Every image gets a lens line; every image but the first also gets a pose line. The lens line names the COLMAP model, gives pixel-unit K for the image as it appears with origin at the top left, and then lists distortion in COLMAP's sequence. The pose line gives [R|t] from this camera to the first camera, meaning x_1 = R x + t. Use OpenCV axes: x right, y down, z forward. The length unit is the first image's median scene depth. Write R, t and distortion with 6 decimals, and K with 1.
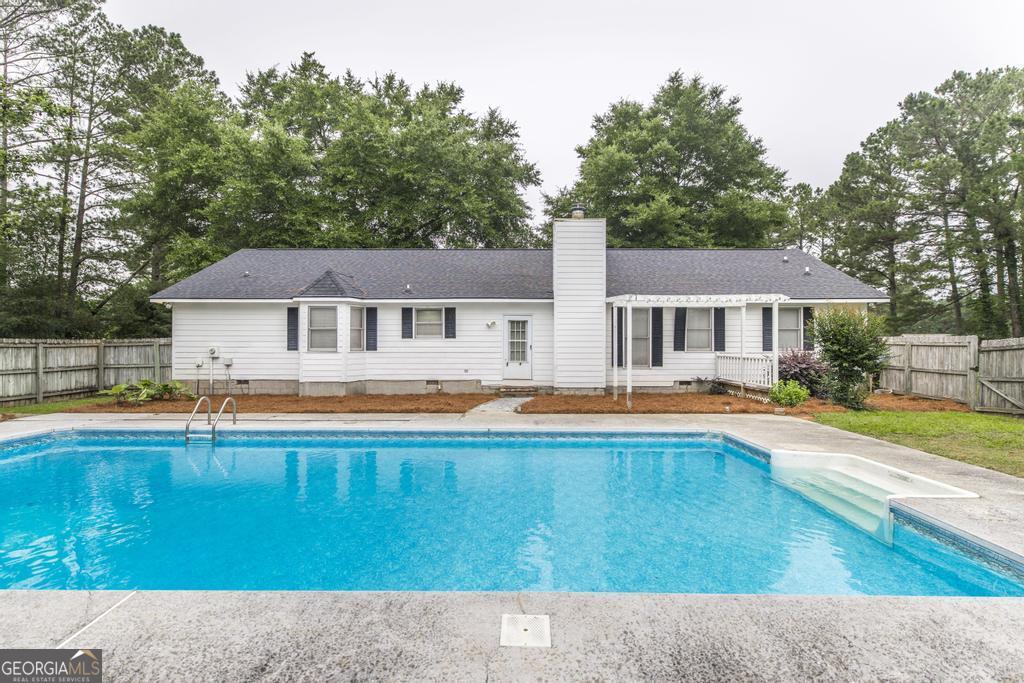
lens RADIAL K [[495.4, 0, 523.8], [0, 495.4, 342.9], [0, 0, 1]] dist [0.002772, 0.000202]
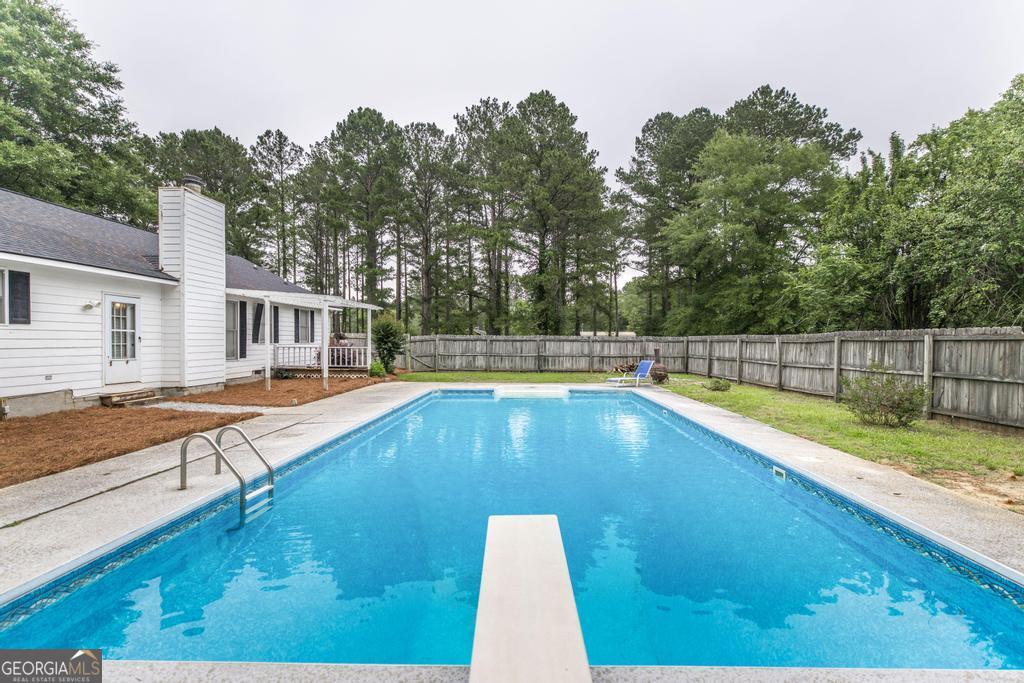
lens RADIAL K [[452.8, 0, 514.1], [0, 452.8, 343.5], [0, 0, 1]] dist [0.003362, 0.000174]
pose [[0.034561, -0.008163, 0.999369, -0.666426], [-0.009698, 0.999917, 0.008503, 0.003277], [-0.999356, -0.009986, 0.034479, 0.396805]]
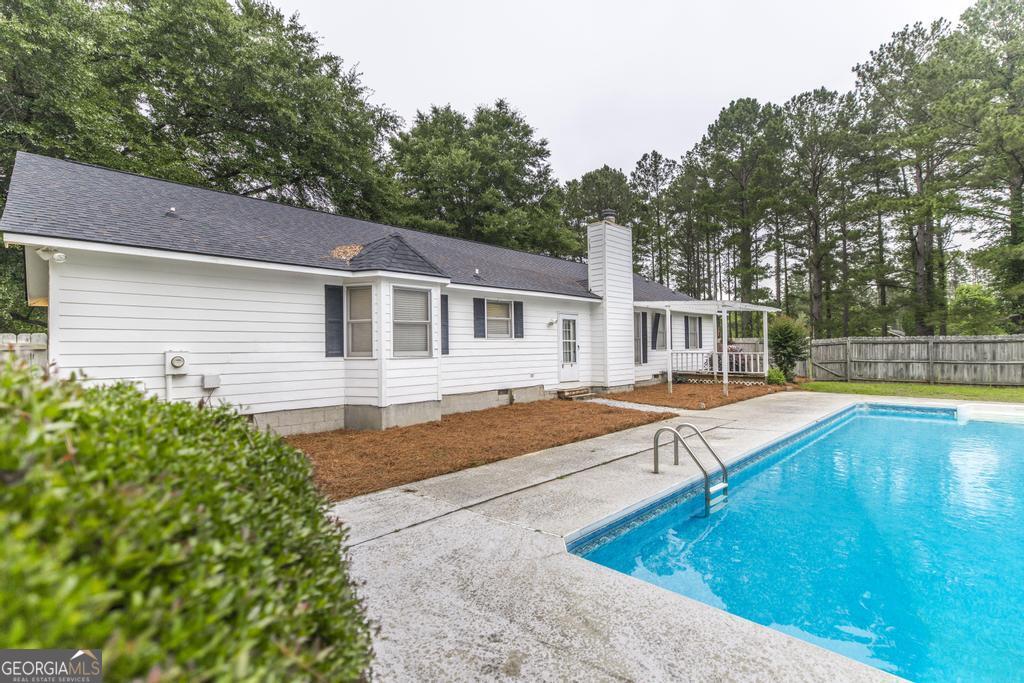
lens RADIAL K [[462.1, 0, 522.1], [0, 462.1, 343.5], [0, 0, 1]] dist [-0.001529, 0.001290]
pose [[0.703409, -0.003914, 0.710774, -0.704243], [0.009729, 0.999944, -0.004122, 0.003525], [-0.710719, 0.009814, 0.703408, 0.442829]]
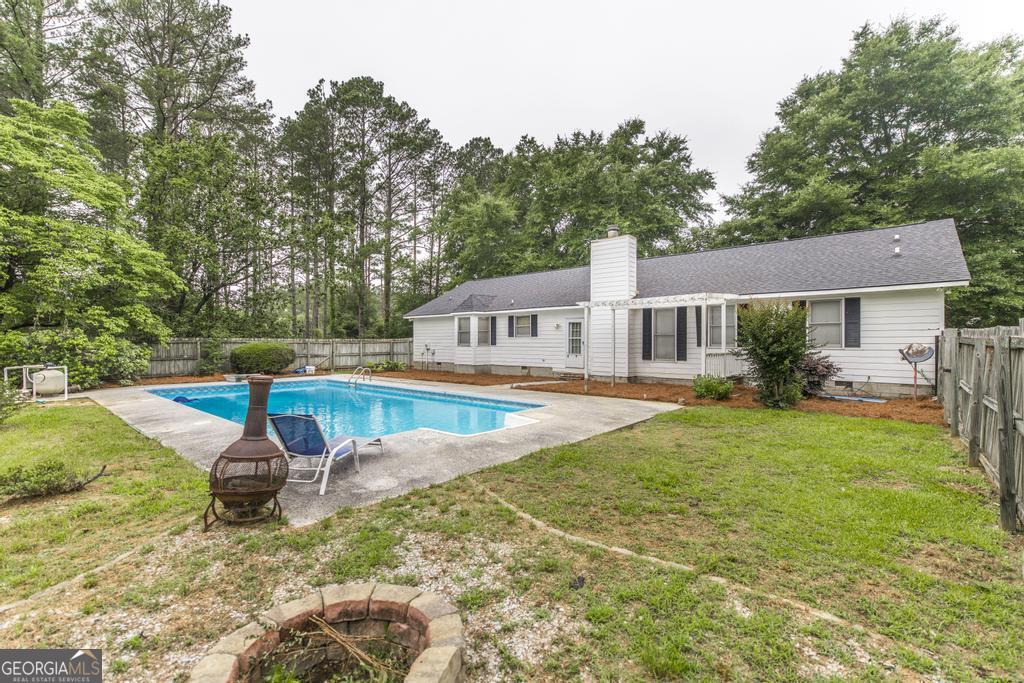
lens RADIAL K [[452.8, 0, 515.4], [0, 452.8, 340.0], [0, 0, 1]] dist [0.003362, 0.000174]
pose [[0.756636, -0.003809, -0.653825, 0.645407], [0.004822, 0.999988, -0.000245, -0.000029], [0.653819, -0.002967, 0.756646, 0.000078]]
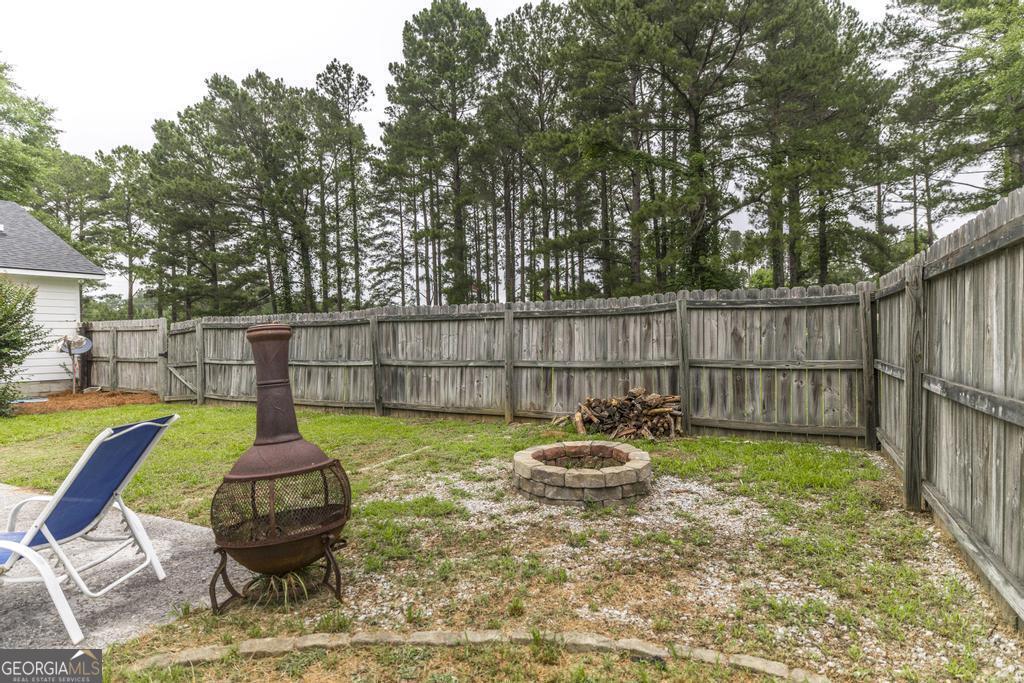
lens RADIAL K [[562.5, 0, 514.0], [0, 562.5, 342.7], [0, 0, 1]] dist [0.002923, -0.000160]
pose [[0.488762, -0.017901, 0.872234, 0.243388], [0.017566, 0.999789, 0.010676, 0.022595], [-0.872240, 0.010104, 0.488973, -0.041043]]
